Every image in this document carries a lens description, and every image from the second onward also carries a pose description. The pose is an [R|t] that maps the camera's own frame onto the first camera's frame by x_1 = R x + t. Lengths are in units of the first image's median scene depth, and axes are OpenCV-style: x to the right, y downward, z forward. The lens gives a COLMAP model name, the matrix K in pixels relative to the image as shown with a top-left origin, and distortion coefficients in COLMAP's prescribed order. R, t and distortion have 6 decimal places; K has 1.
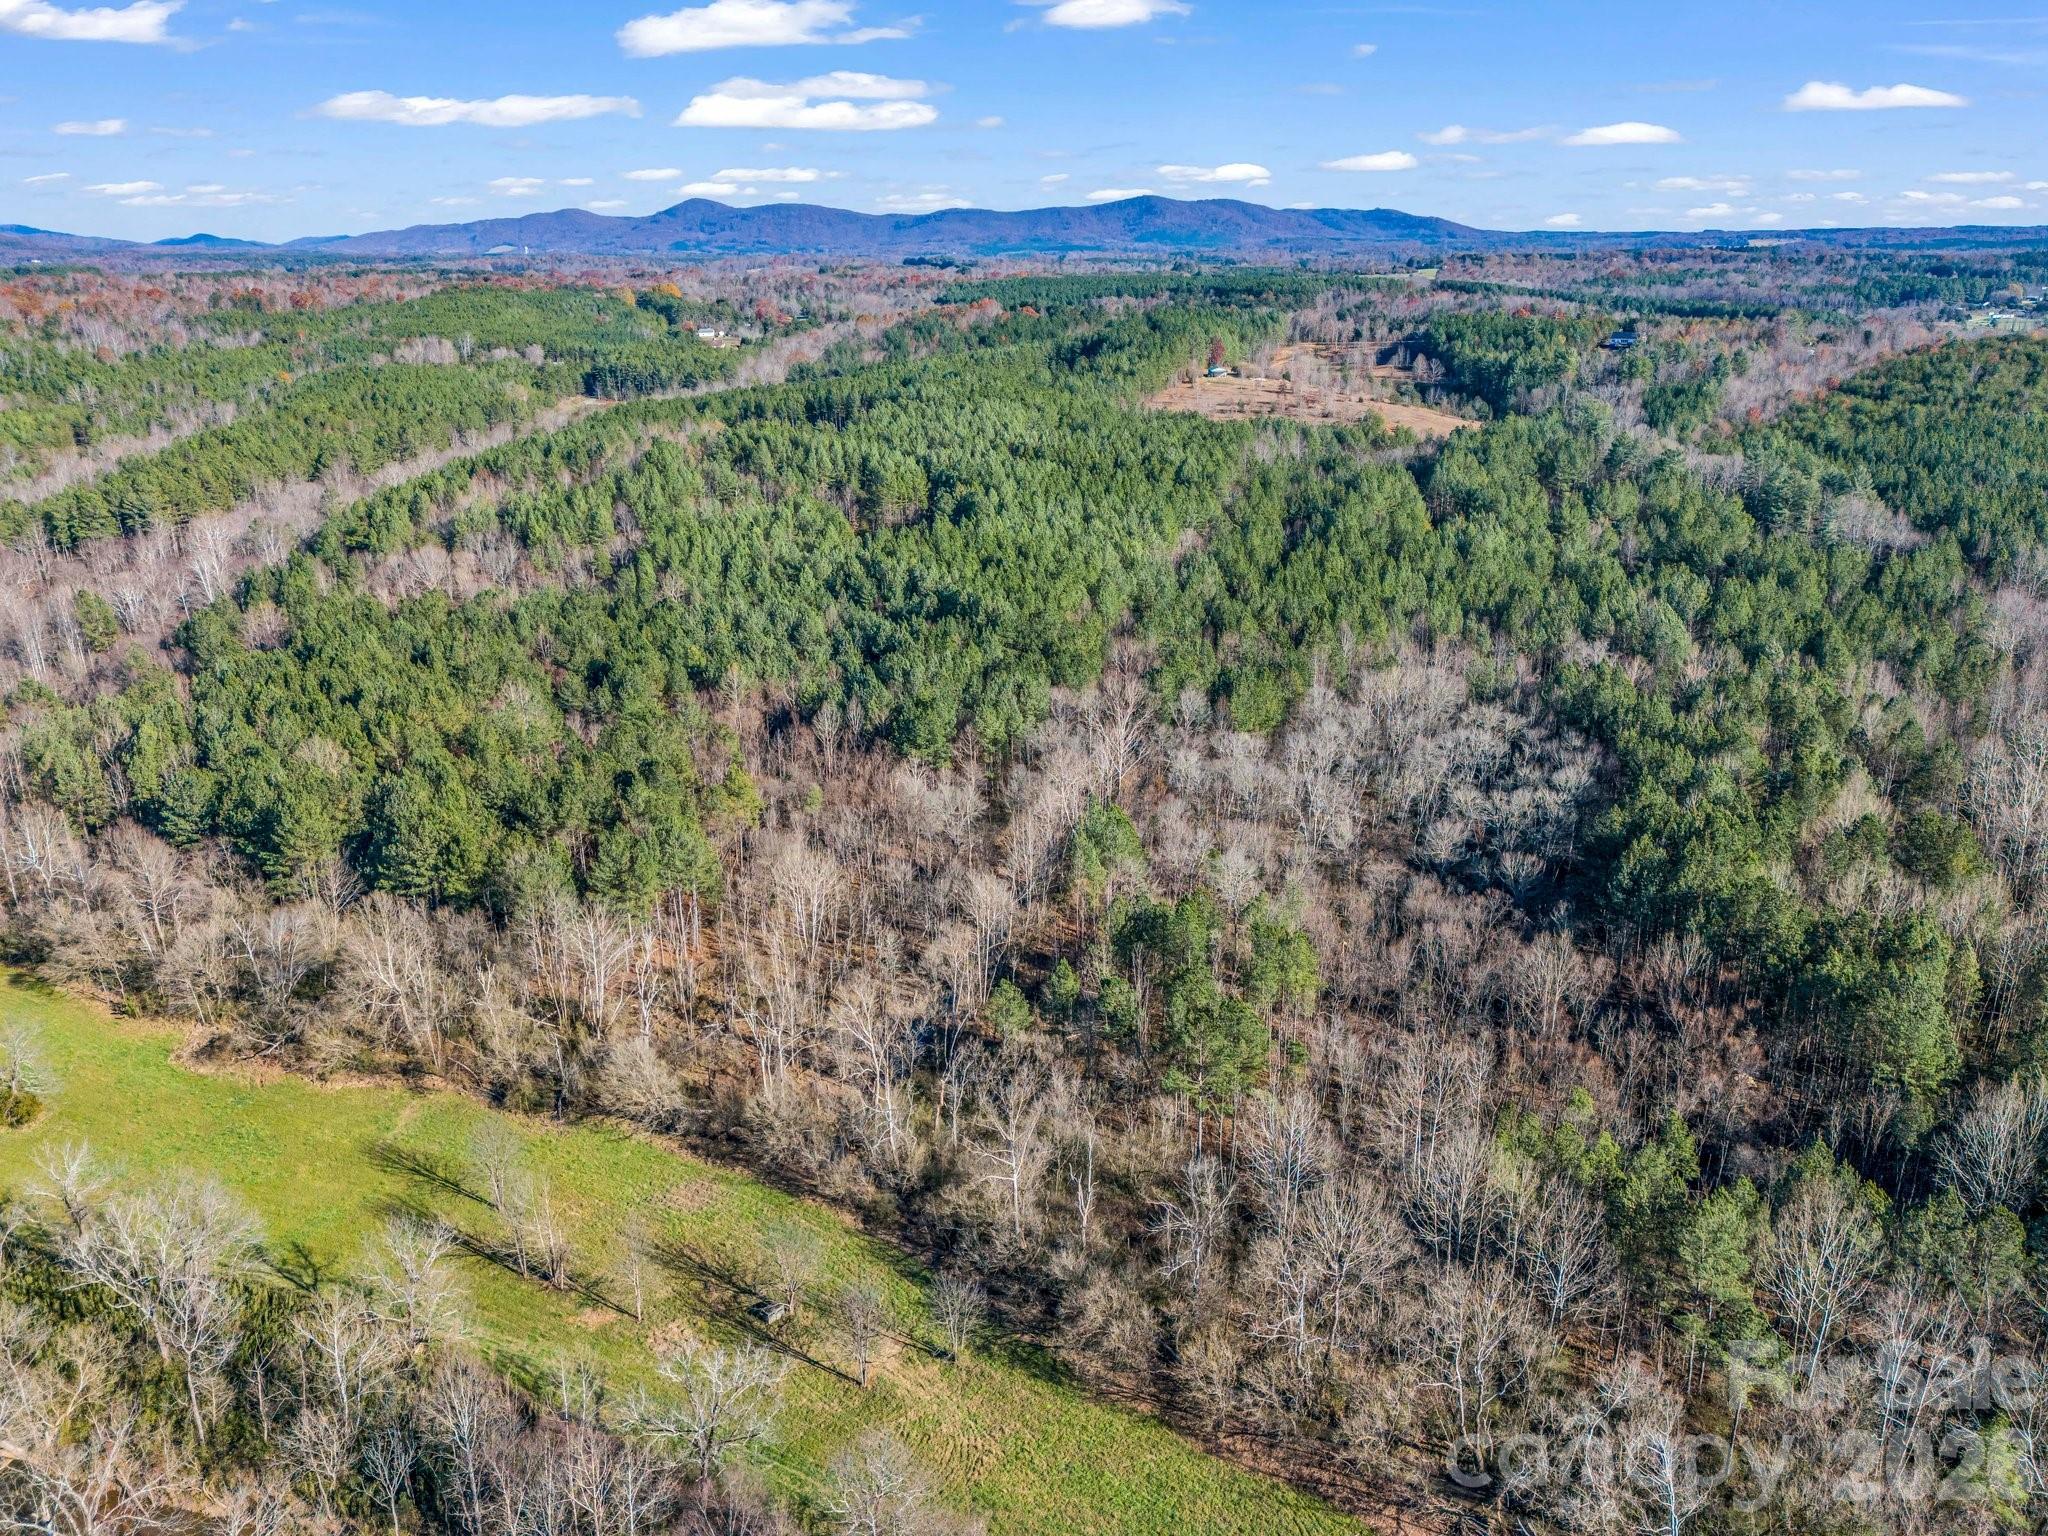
lens RADIAL K [[1475.1, 0, 1024.0], [0, 1475.1, 768.0], [0, 0, 1]] dist [0.067922, -0.050477]
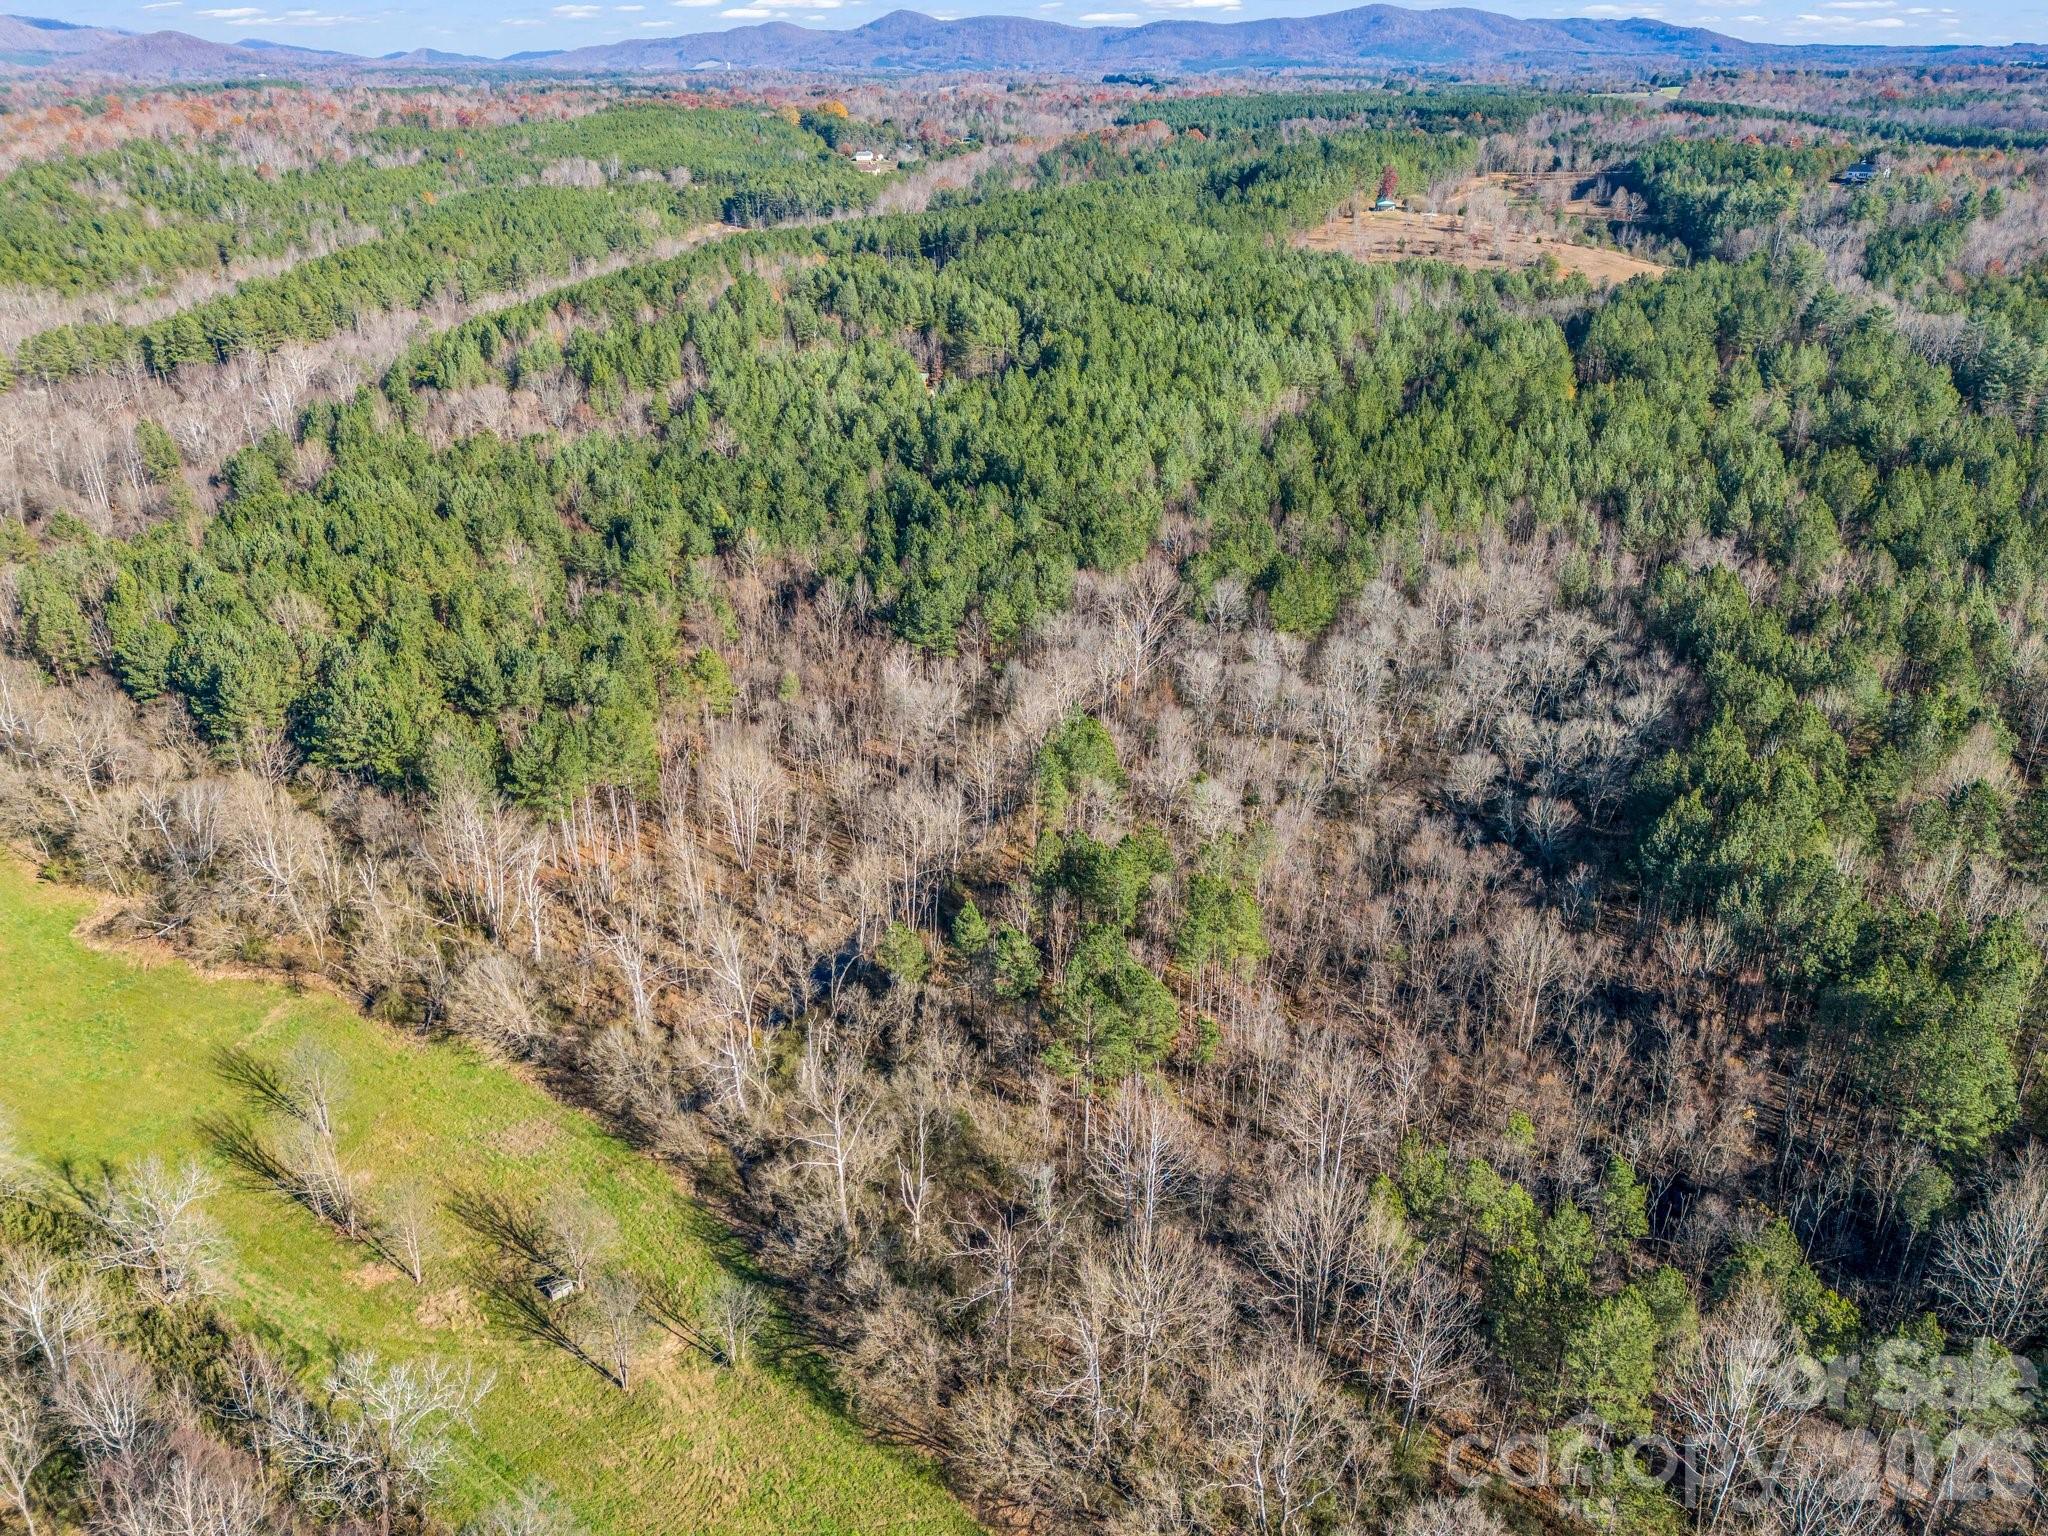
lens RADIAL K [[1475.1, 0, 1024.0], [0, 1475.1, 768.0], [0, 0, 1]] dist [0.067922, -0.050477]
pose [[0.991397, 0.059194, -0.116742, 0.084554], [-0.046744, 0.993198, 0.106643, -0.024884], [0.122261, -0.100269, 0.987420, 0.073079]]
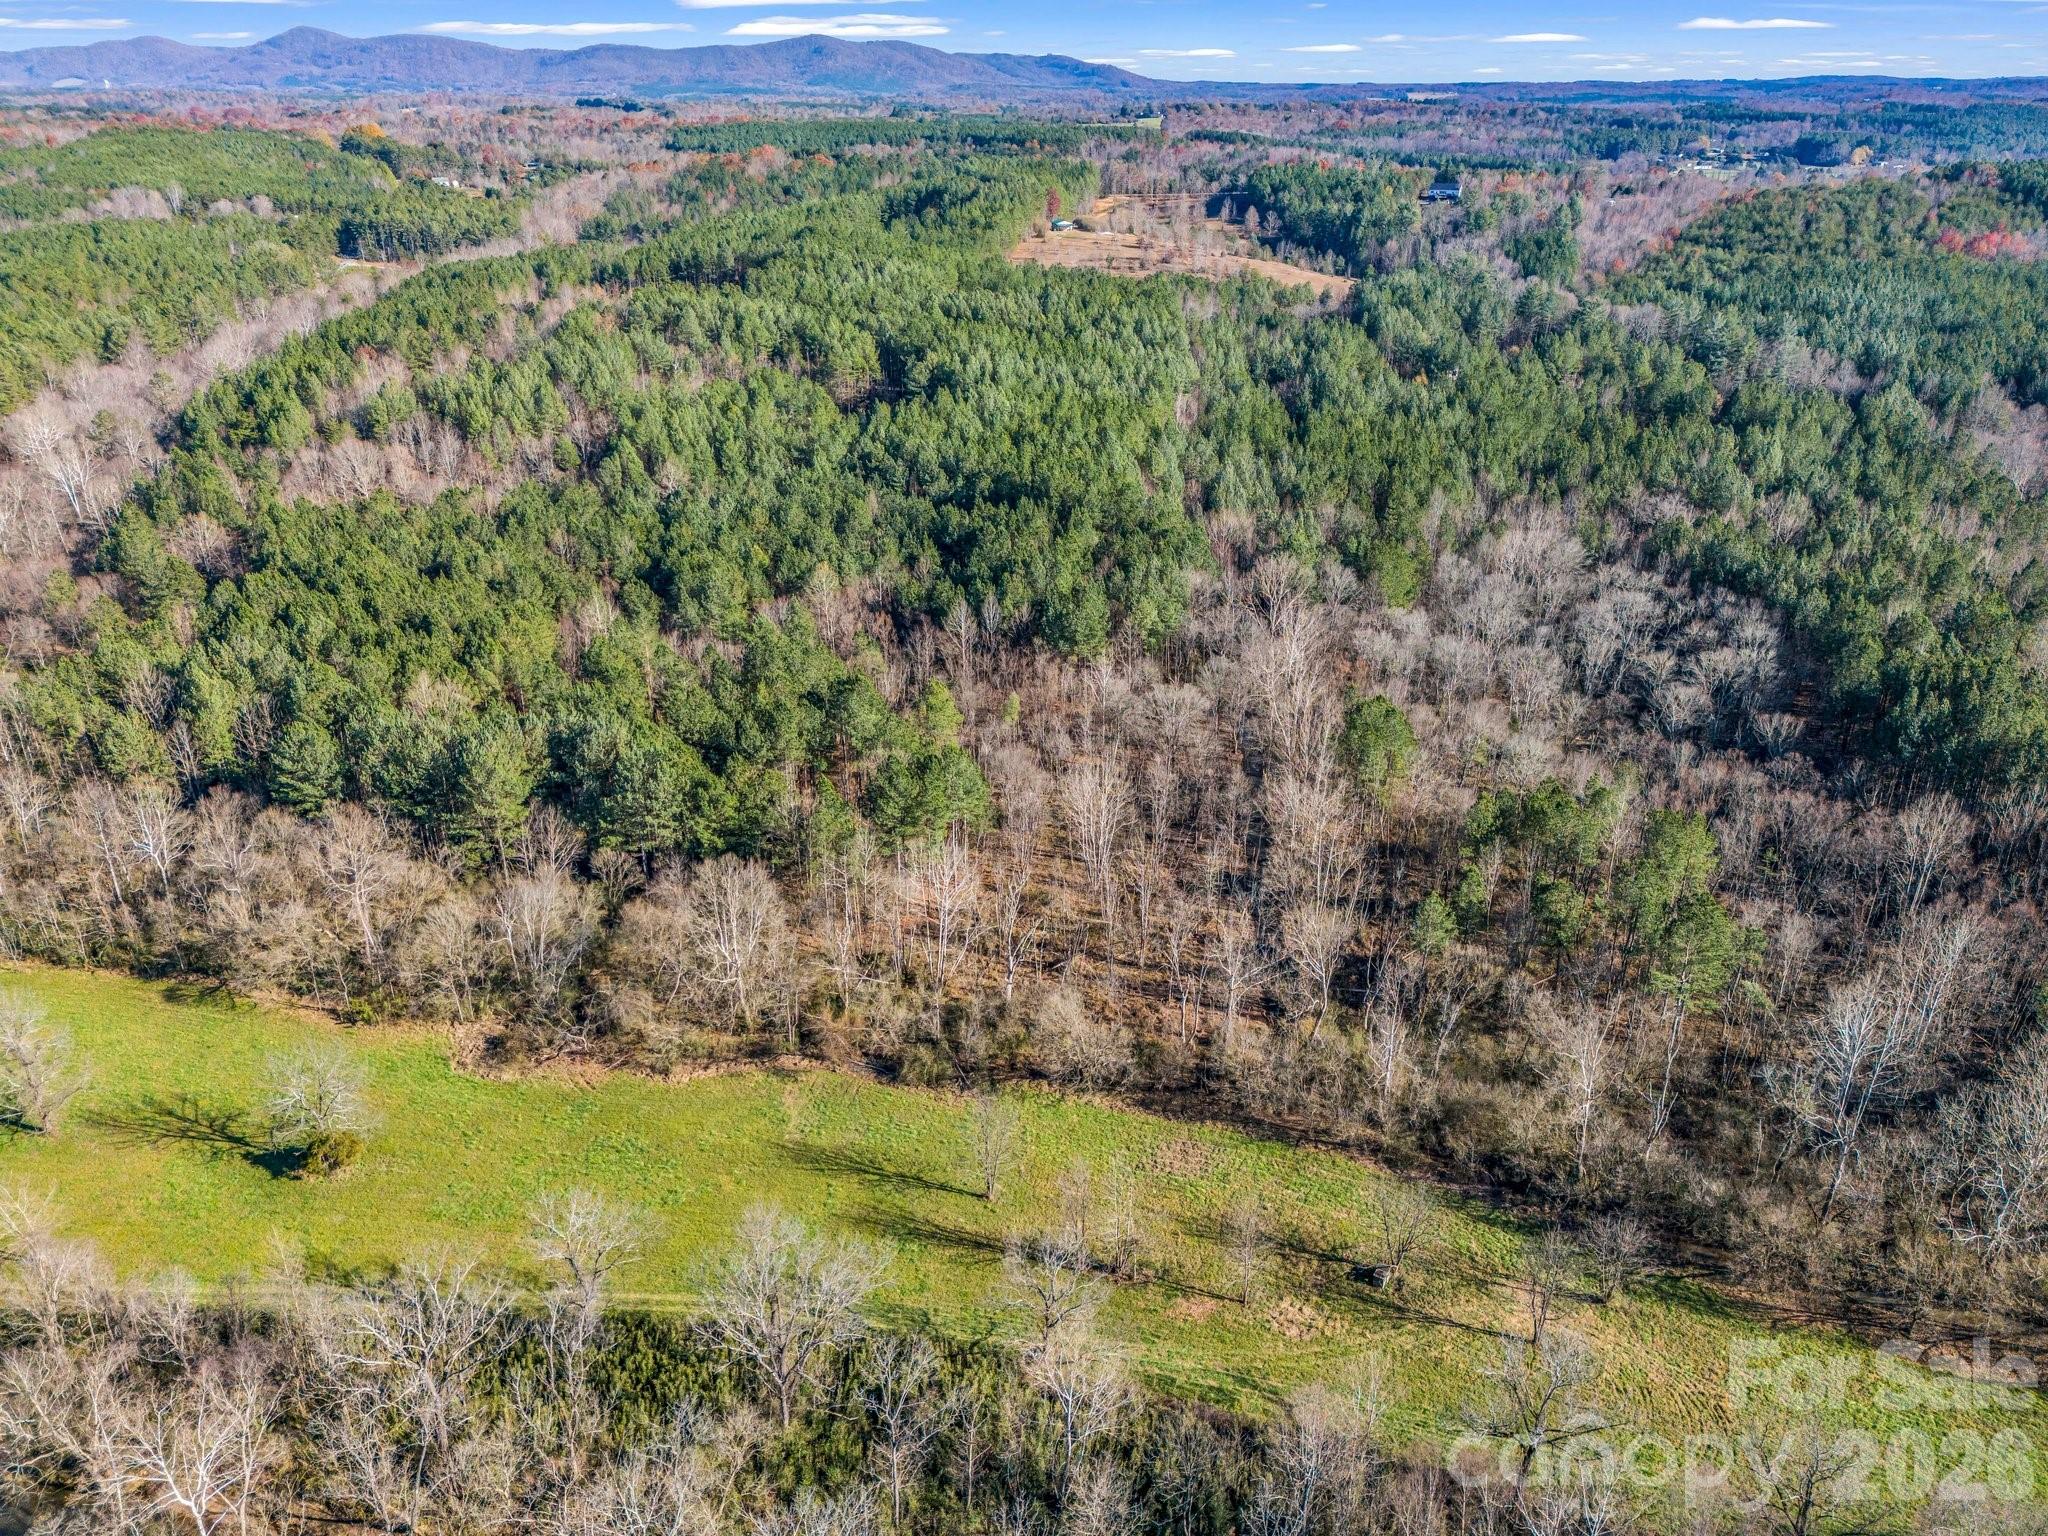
lens RADIAL K [[1475.1, 0, 1024.0], [0, 1475.1, 768.0], [0, 0, 1]] dist [0.067922, -0.050477]
pose [[0.978717, -0.076789, 0.190304, -0.231851], [0.059701, 0.993784, 0.093960, -0.020642], [-0.196337, -0.080599, 0.977218, 0.071638]]
